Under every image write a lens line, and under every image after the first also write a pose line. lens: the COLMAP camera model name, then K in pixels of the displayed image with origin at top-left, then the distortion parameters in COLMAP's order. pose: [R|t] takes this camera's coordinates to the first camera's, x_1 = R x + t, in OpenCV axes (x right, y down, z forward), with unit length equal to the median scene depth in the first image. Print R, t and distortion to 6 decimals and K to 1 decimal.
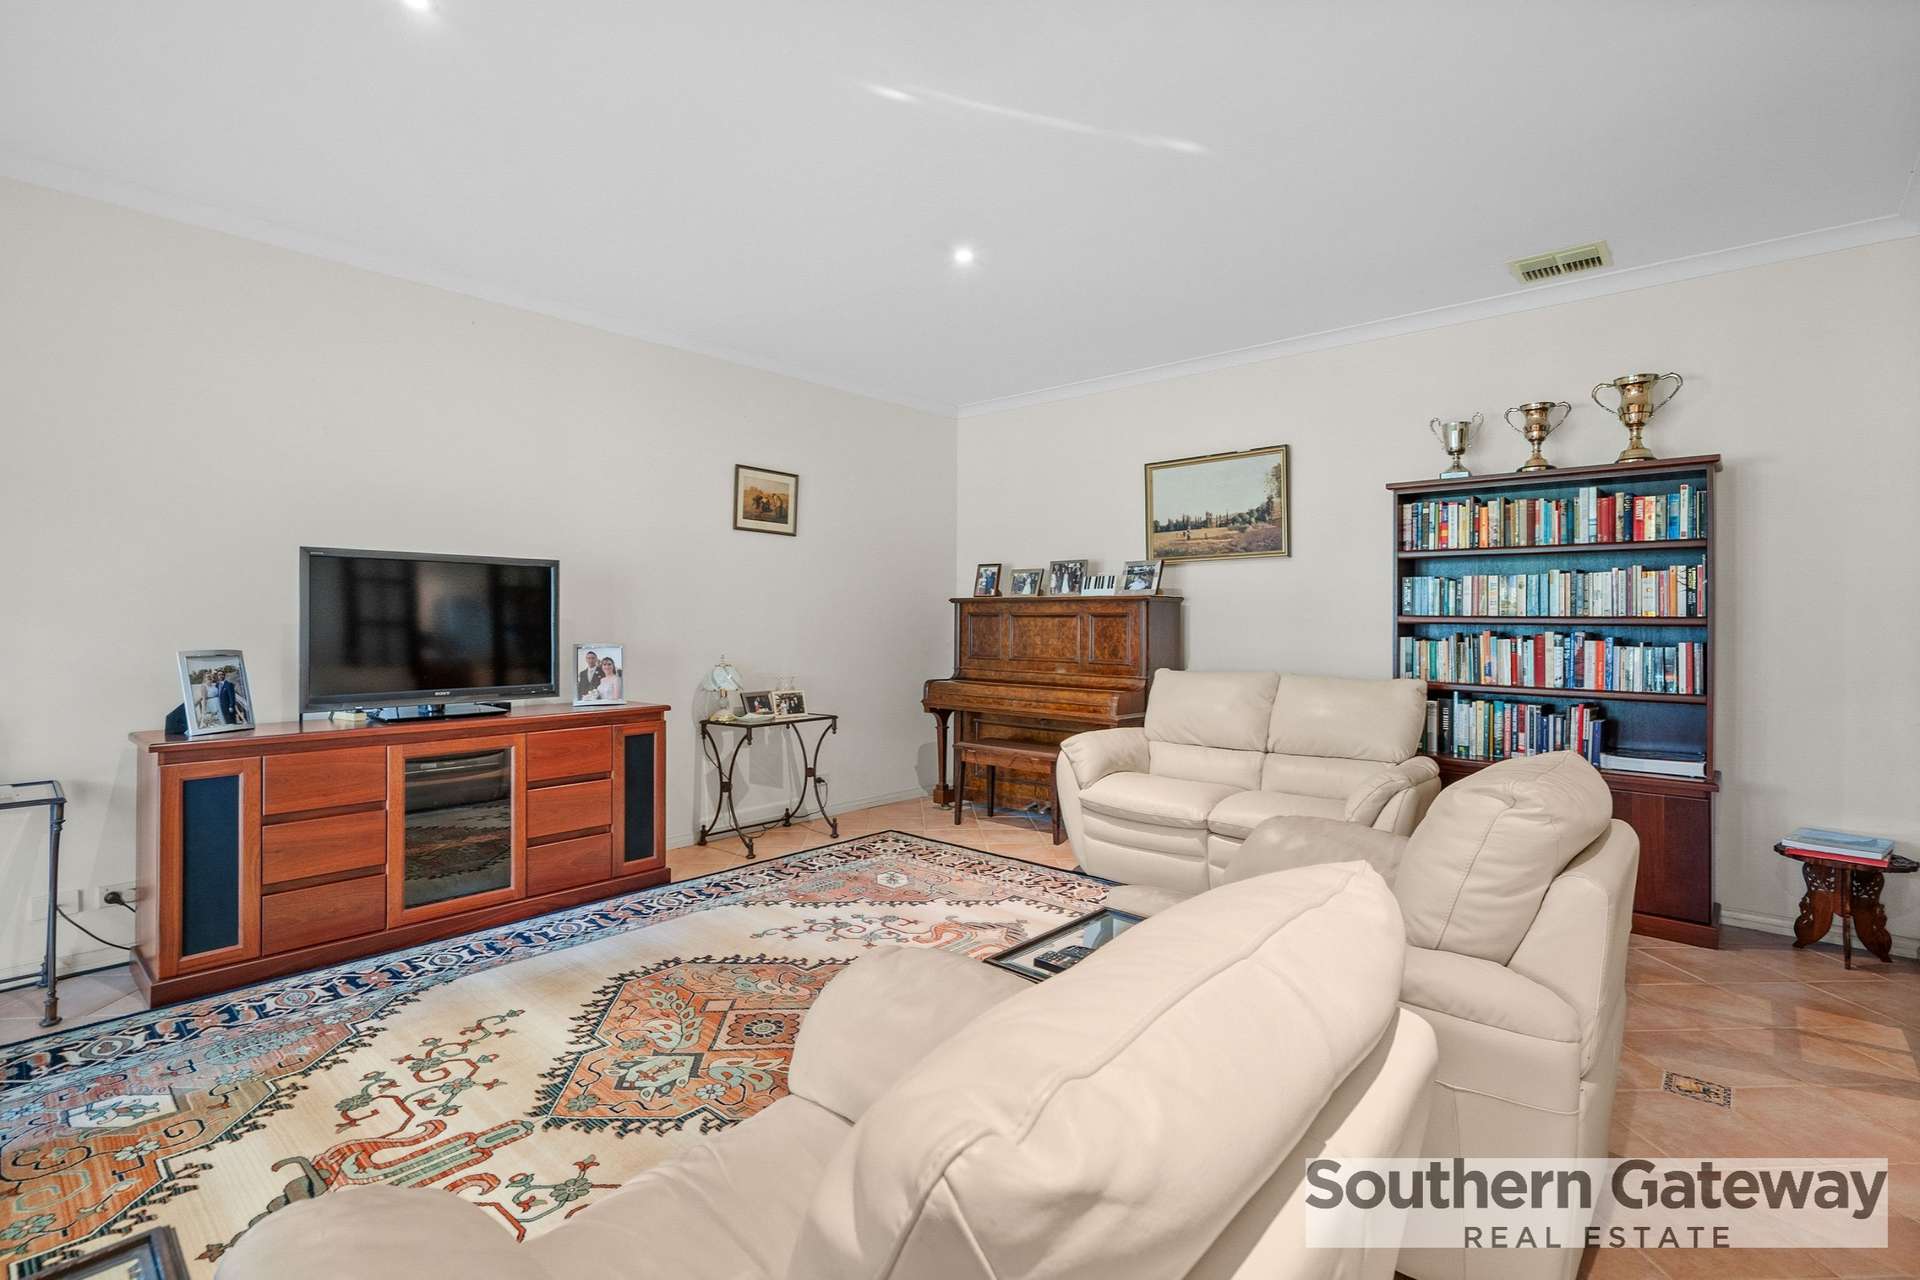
lens RADIAL K [[888.5, 0, 965.1], [0, 888.5, 626.1], [0, 0, 1]] dist [-0.010461, 0.000542]
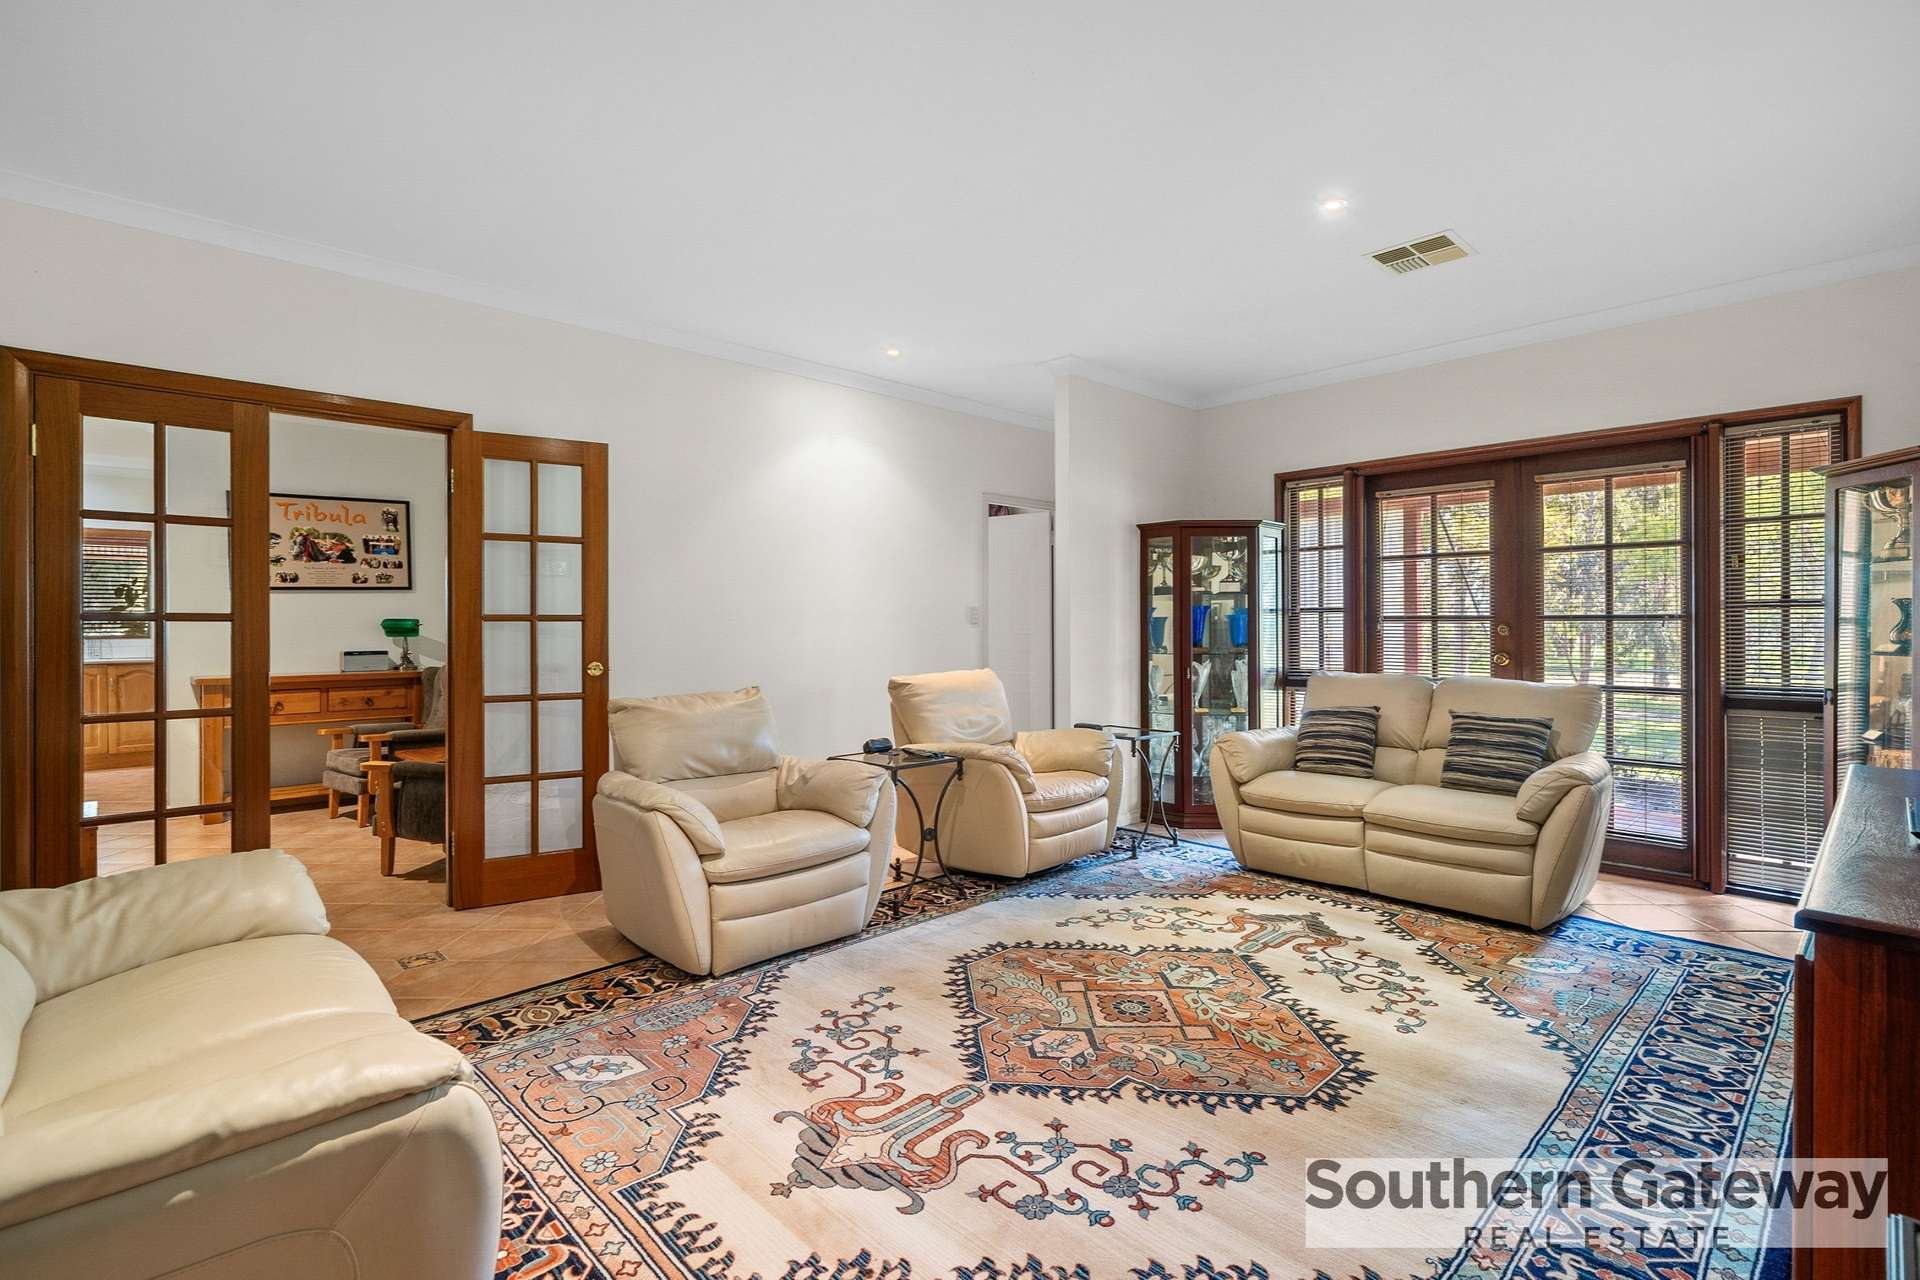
lens RADIAL K [[888.5, 0, 959.9], [0, 888.5, 630.3], [0, 0, 1]] dist [-0.010461, 0.000542]
pose [[-0.995380, -0.001804, 0.095992, -0.125943], [-0.000230, 0.999865, 0.016411, -0.011138], [-0.096008, 0.016314, -0.995247, 2.084069]]
